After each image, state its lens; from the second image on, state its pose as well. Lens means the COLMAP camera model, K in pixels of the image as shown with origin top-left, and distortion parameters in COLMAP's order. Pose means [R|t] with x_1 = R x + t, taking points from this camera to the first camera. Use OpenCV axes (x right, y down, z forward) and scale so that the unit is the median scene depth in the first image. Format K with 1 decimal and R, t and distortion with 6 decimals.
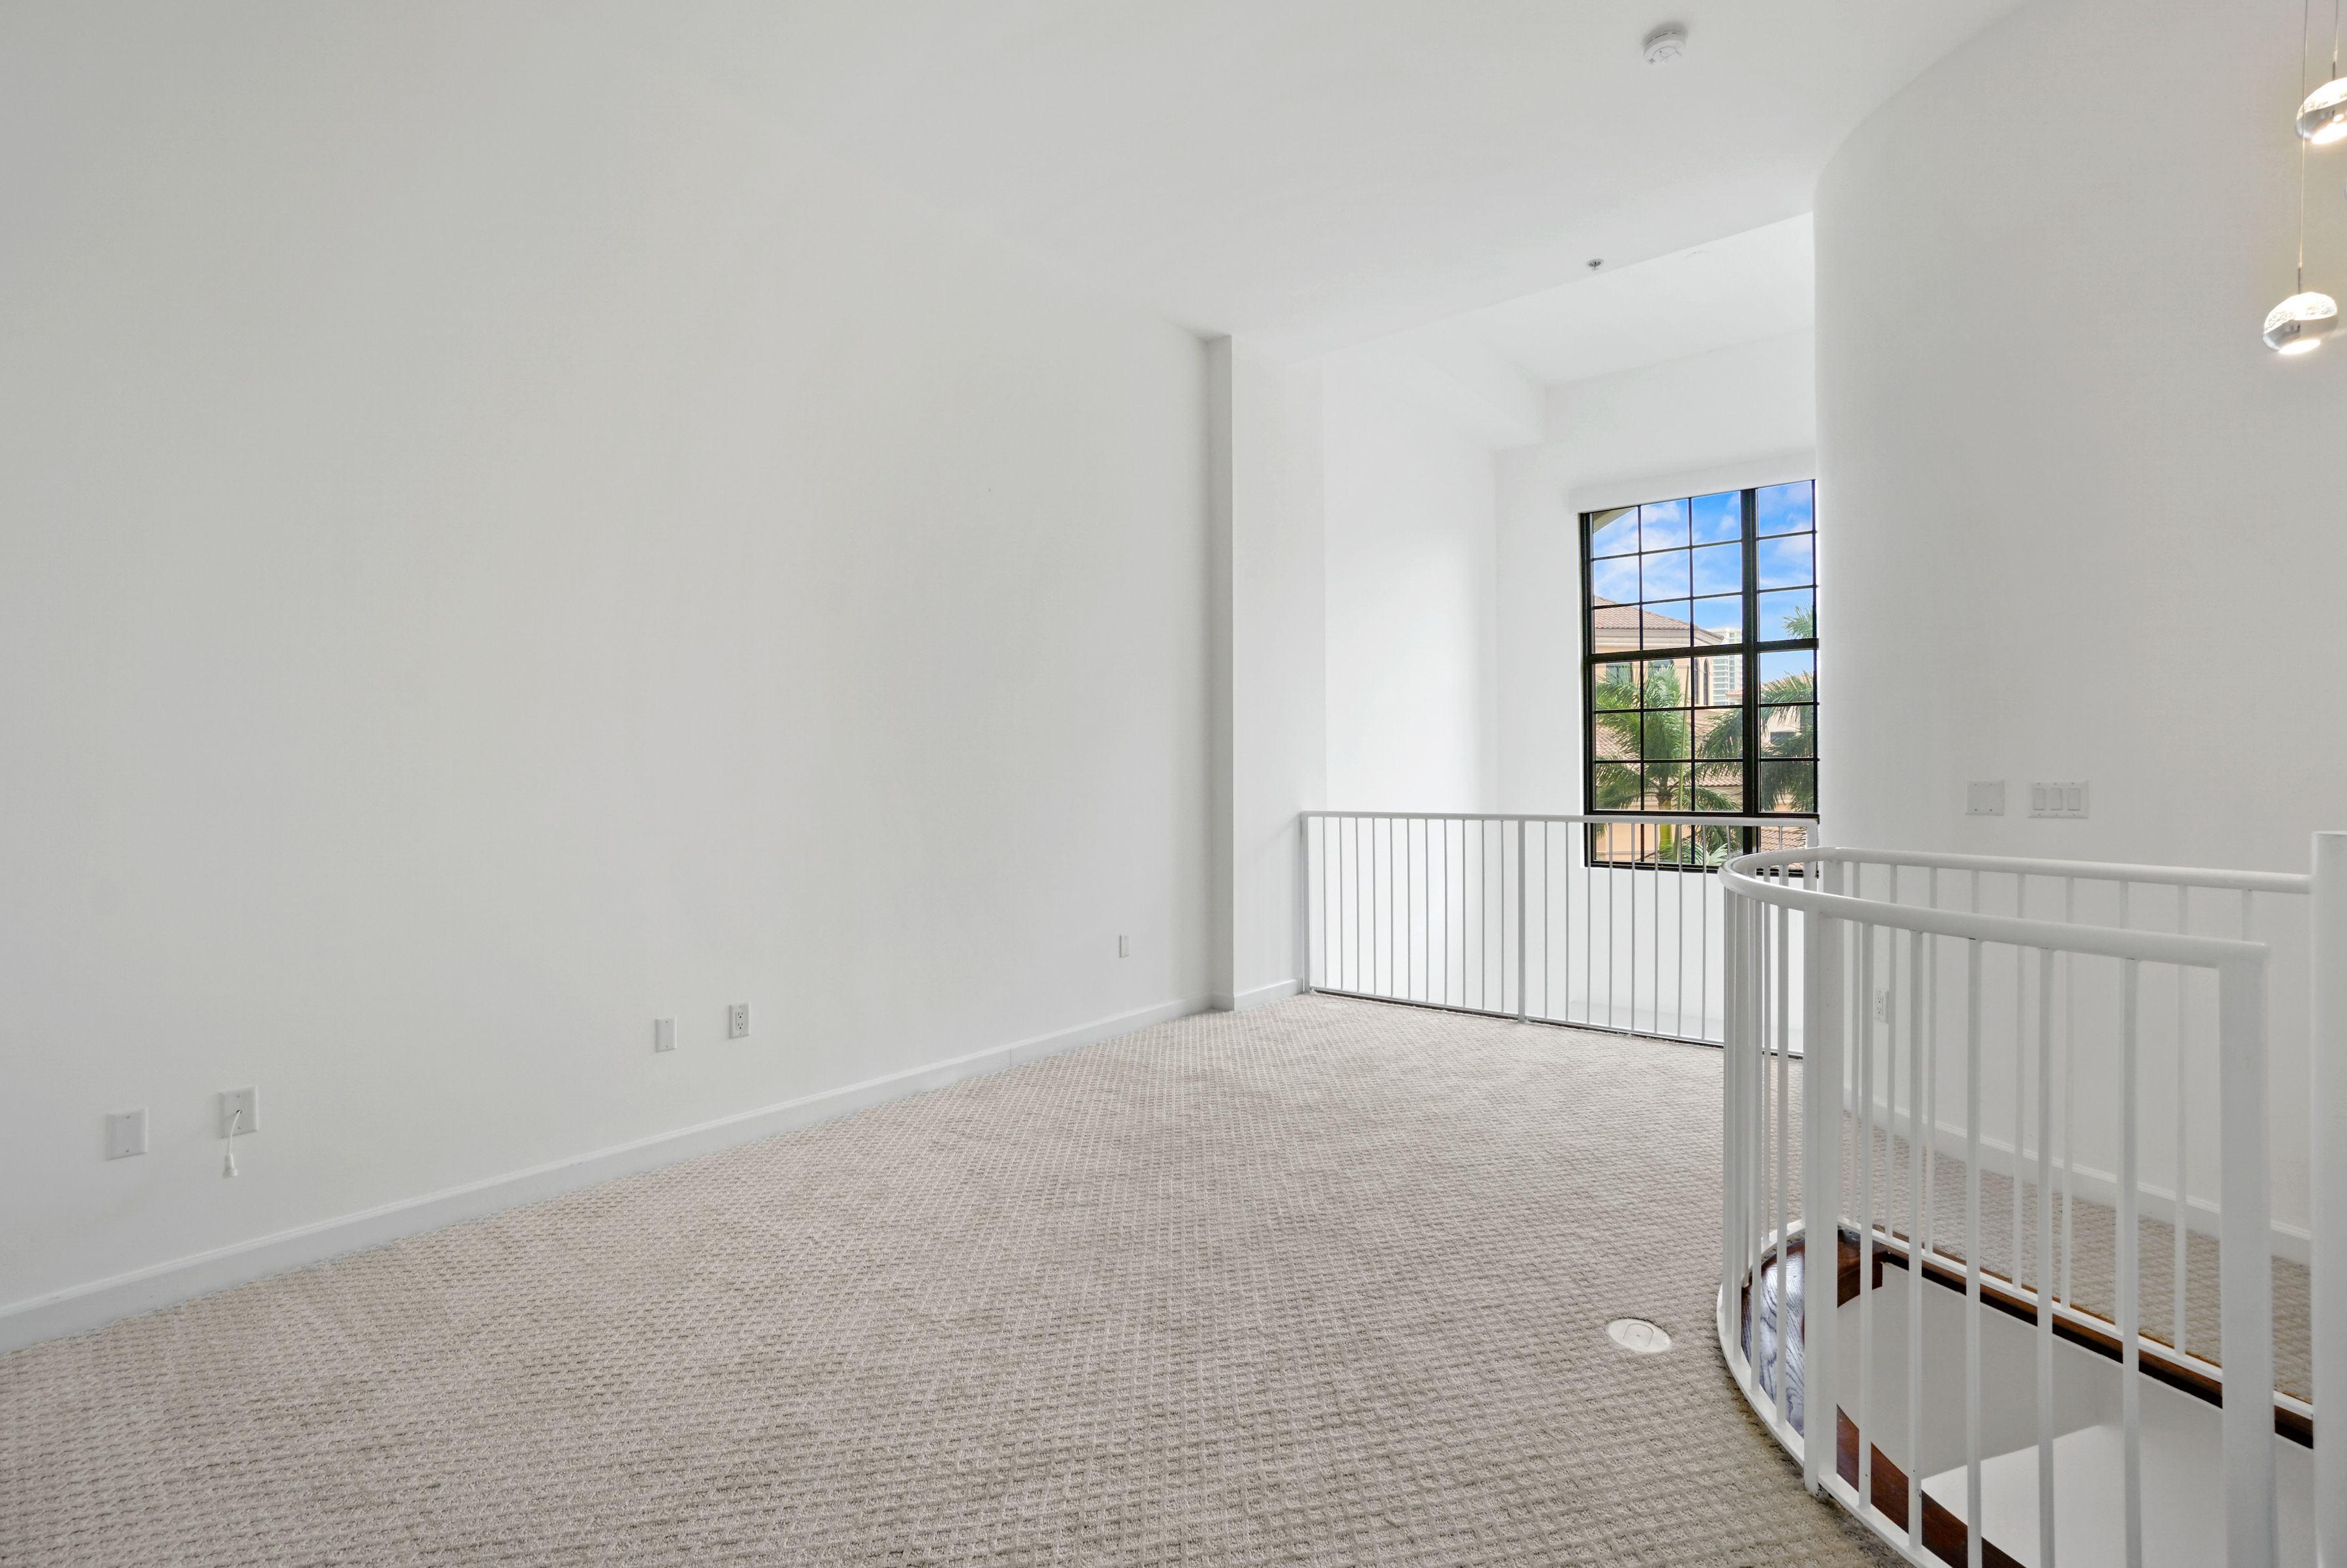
lens RADIAL K [[1062.3, 0, 1155.0], [0, 1062.3, 759.2], [0, 0, 1]] dist [-0.046427, 0.021395]
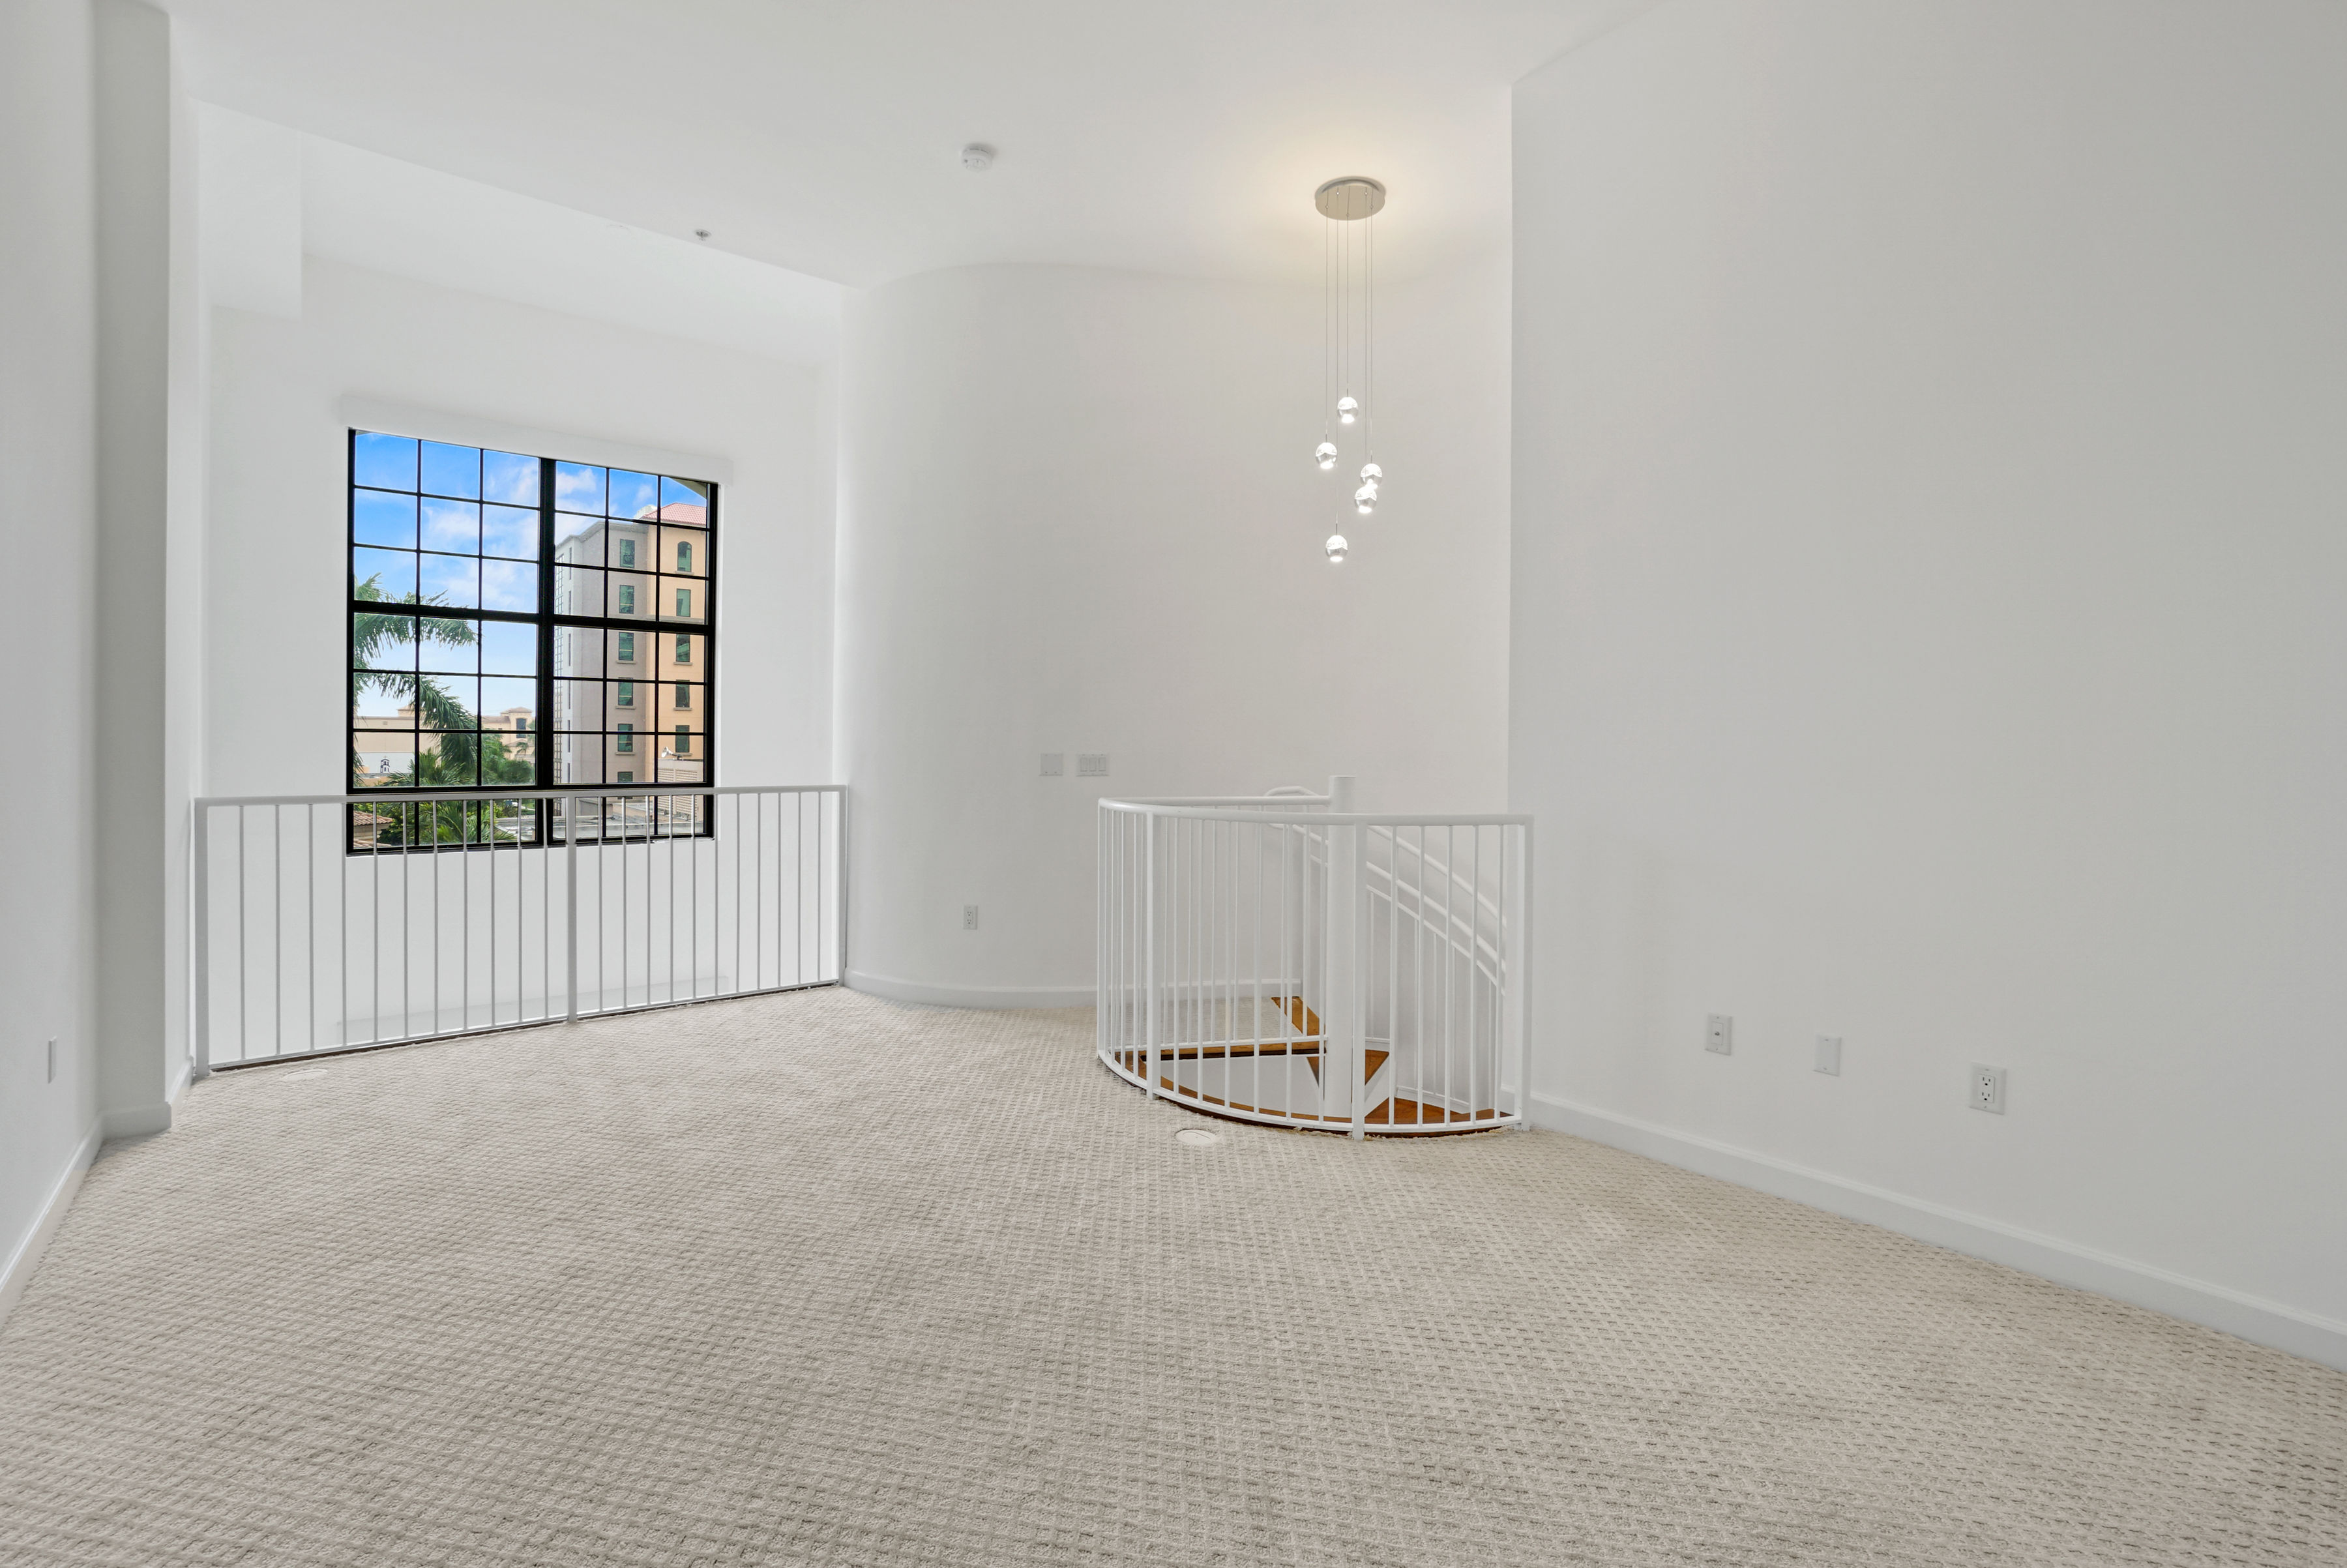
lens RADIAL K [[1077.0, 0, 1156.3], [0, 1077.0, 730.7], [0, 0, 1]] dist [-0.045778, 0.019775]
pose [[0.179209, 0.019122, 0.983625, -0.425129], [-0.019816, 0.999678, -0.015824, 0.005542], [-0.983612, -0.016655, 0.179530, 0.332848]]
